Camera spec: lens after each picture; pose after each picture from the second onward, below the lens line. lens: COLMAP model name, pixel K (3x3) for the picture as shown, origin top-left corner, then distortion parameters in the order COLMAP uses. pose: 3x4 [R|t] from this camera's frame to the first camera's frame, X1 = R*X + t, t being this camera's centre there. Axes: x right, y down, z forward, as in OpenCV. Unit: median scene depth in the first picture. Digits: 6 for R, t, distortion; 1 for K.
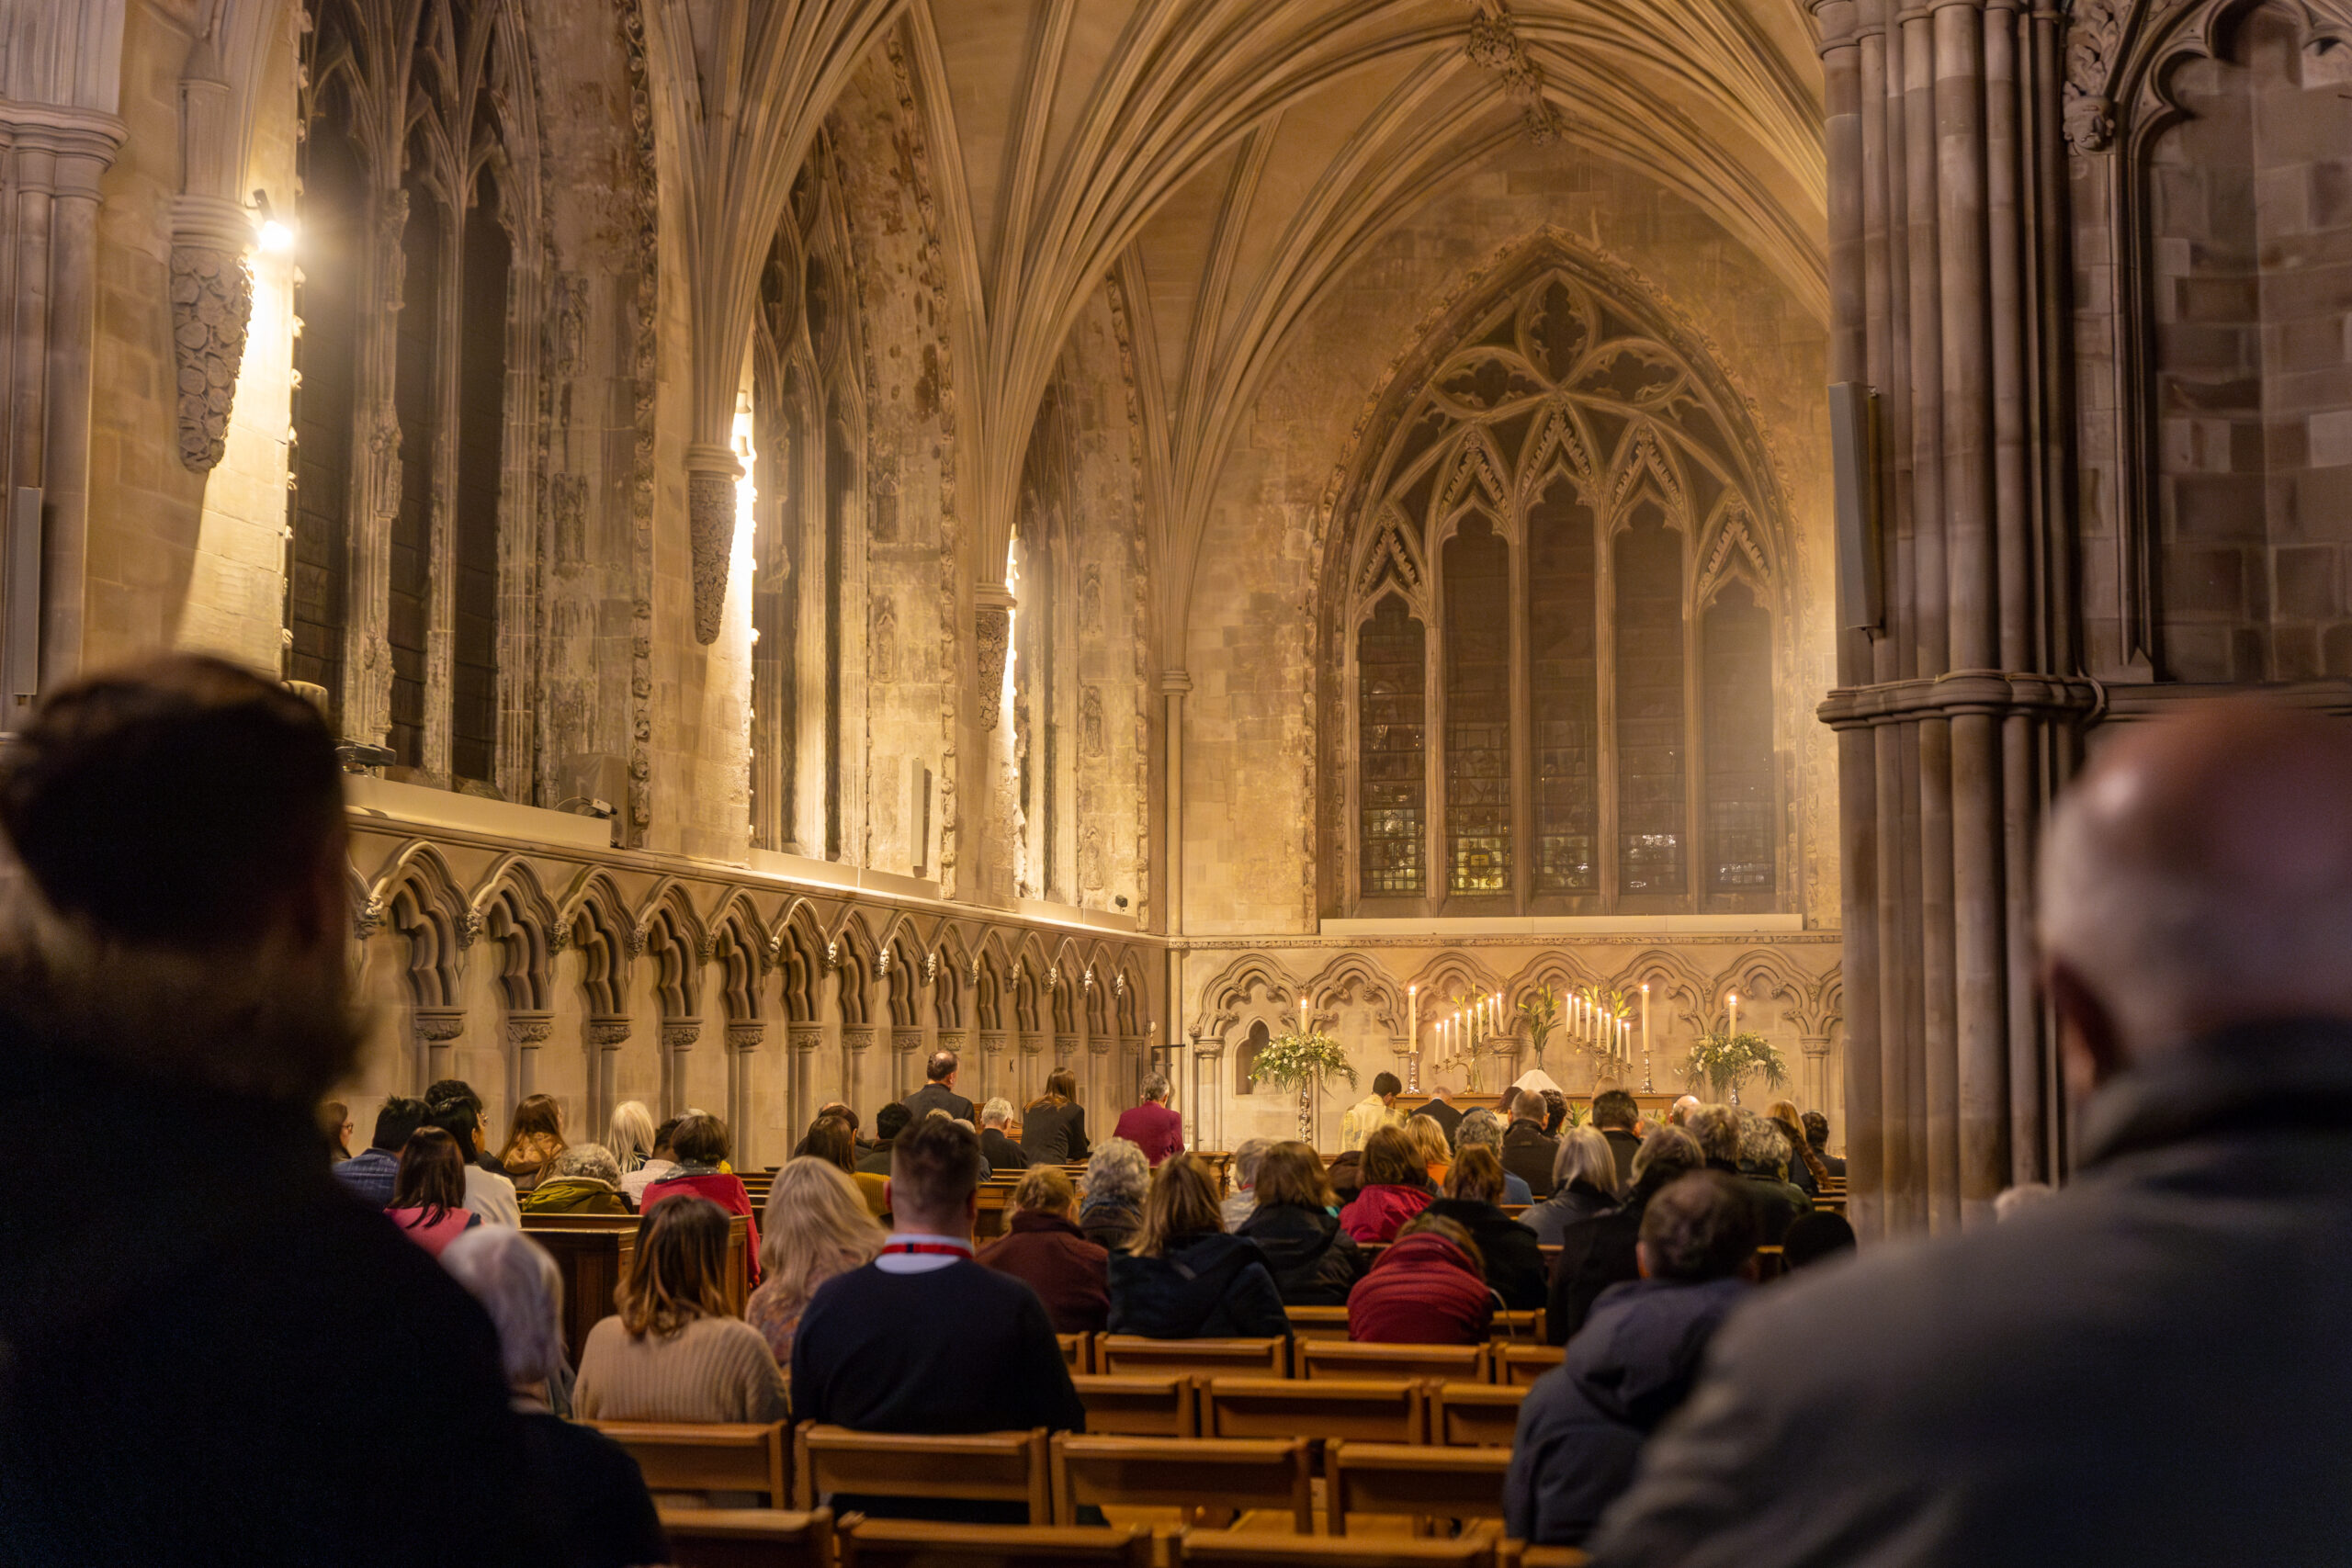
lens RADIAL K [[3091.5, 0, 1184.3], [0, 3091.5, 906.4], [0, 0, 1]] dist [-0.018278, 0.000000]
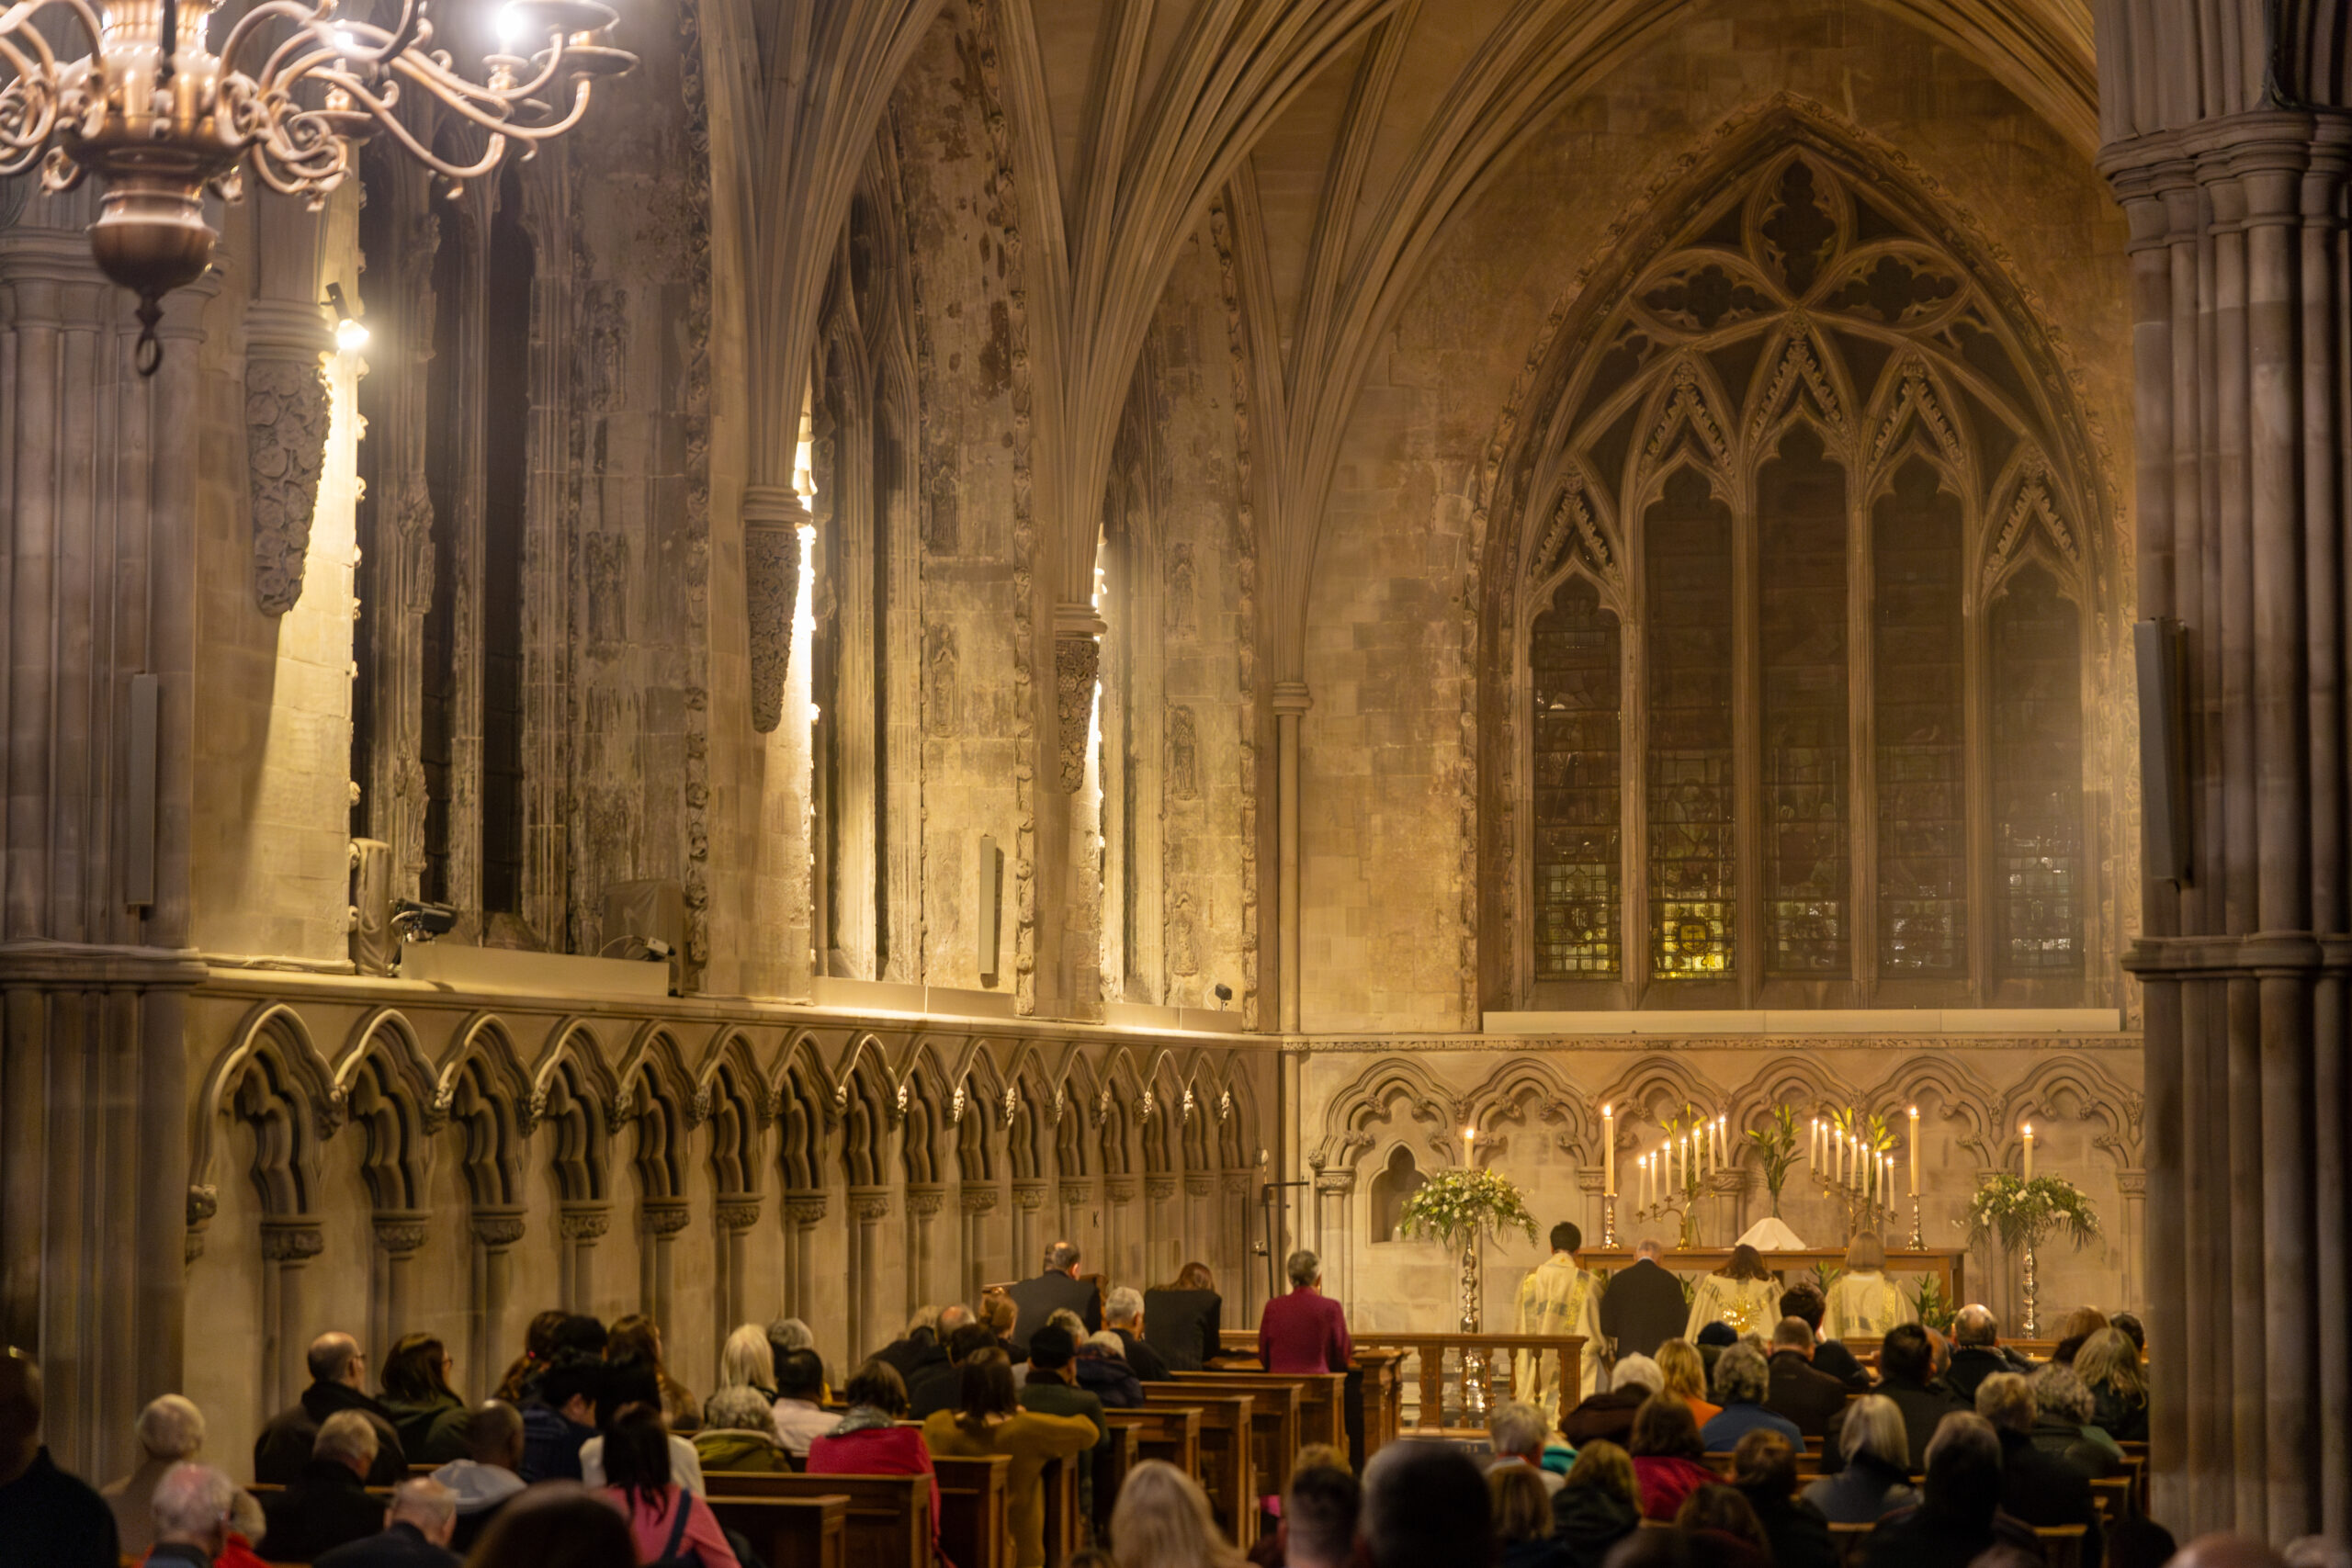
lens RADIAL K [[4741.3, 0, 1215.0], [0, 4741.3, 957.3], [0, 0, 1]] dist [0.022708, 0.000000]
pose [[0.999979, -0.000965, 0.006362, -0.031736], [0.000832, 0.999783, 0.020837, -0.036731], [-0.006380, -0.020832, 0.999763, -0.174849]]
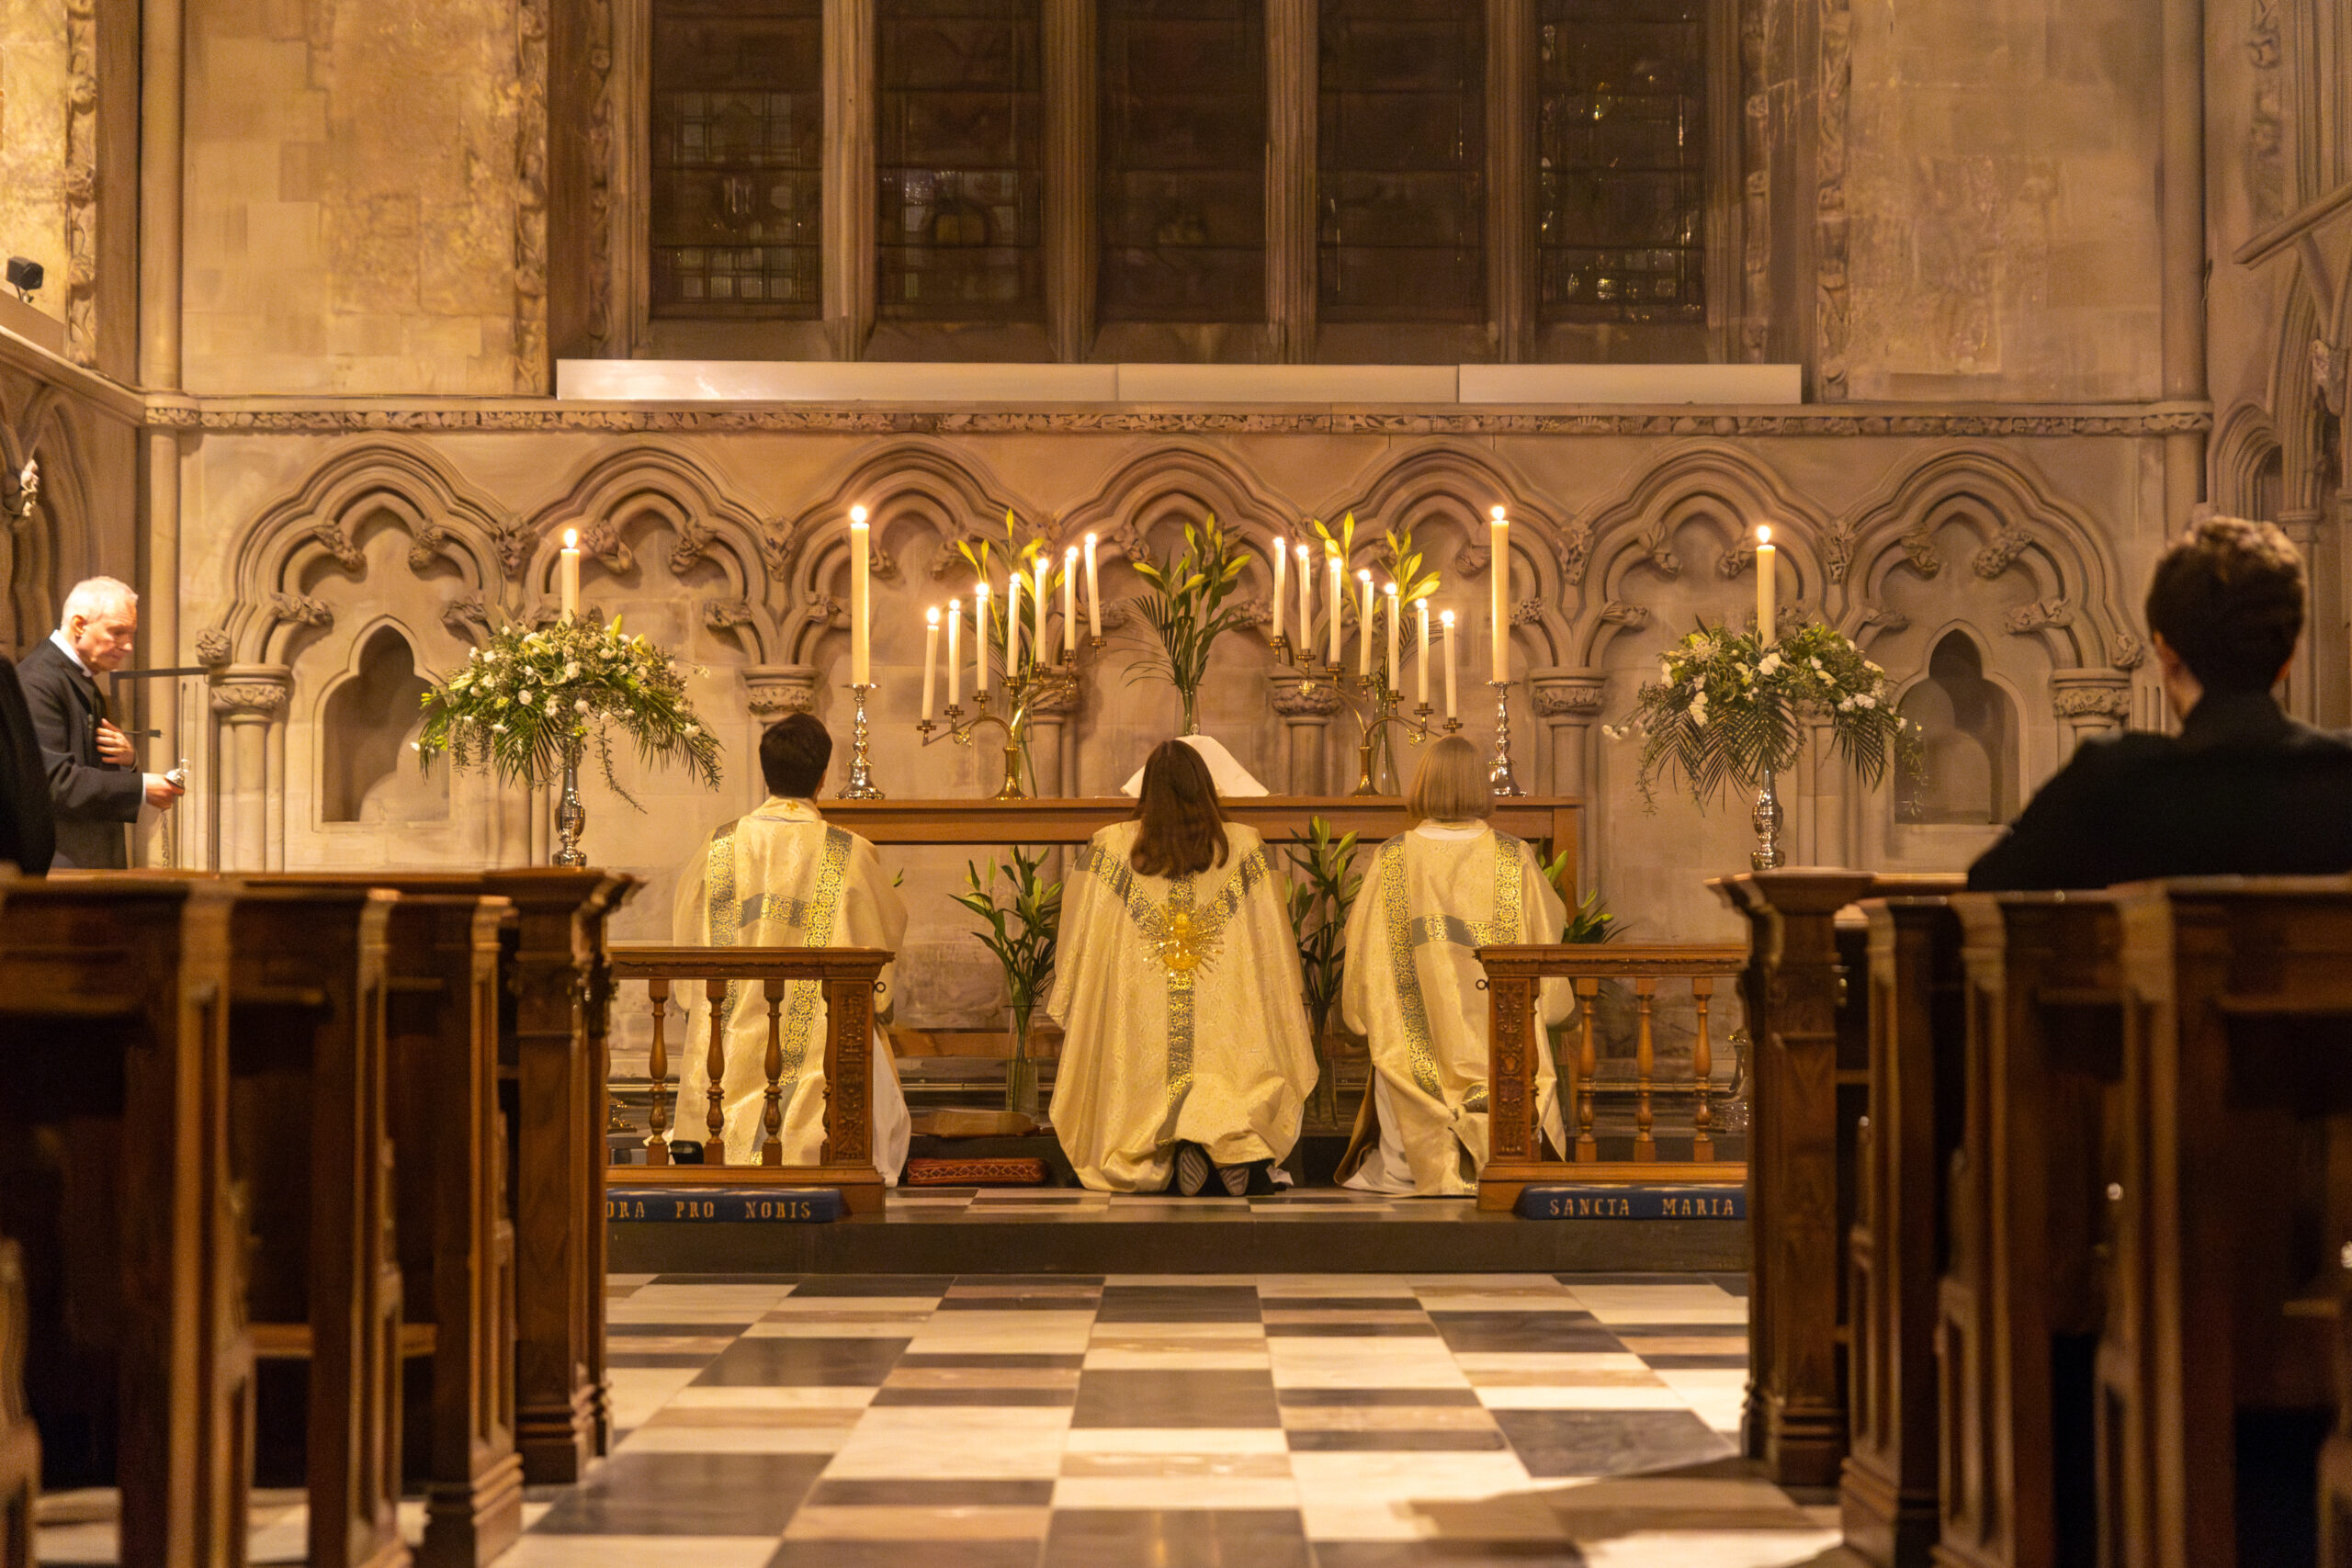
lens RADIAL K [[4741.3, 0, 1260.9], [0, 4741.3, 806.8], [0, 0, 1]] dist [0.022708, 0.000000]
pose [[0.963636, 0.008751, 0.267074, -0.030698], [-0.015613, 0.999600, 0.023583, 0.048252], [-0.266761, -0.026895, 0.963387, 0.453473]]
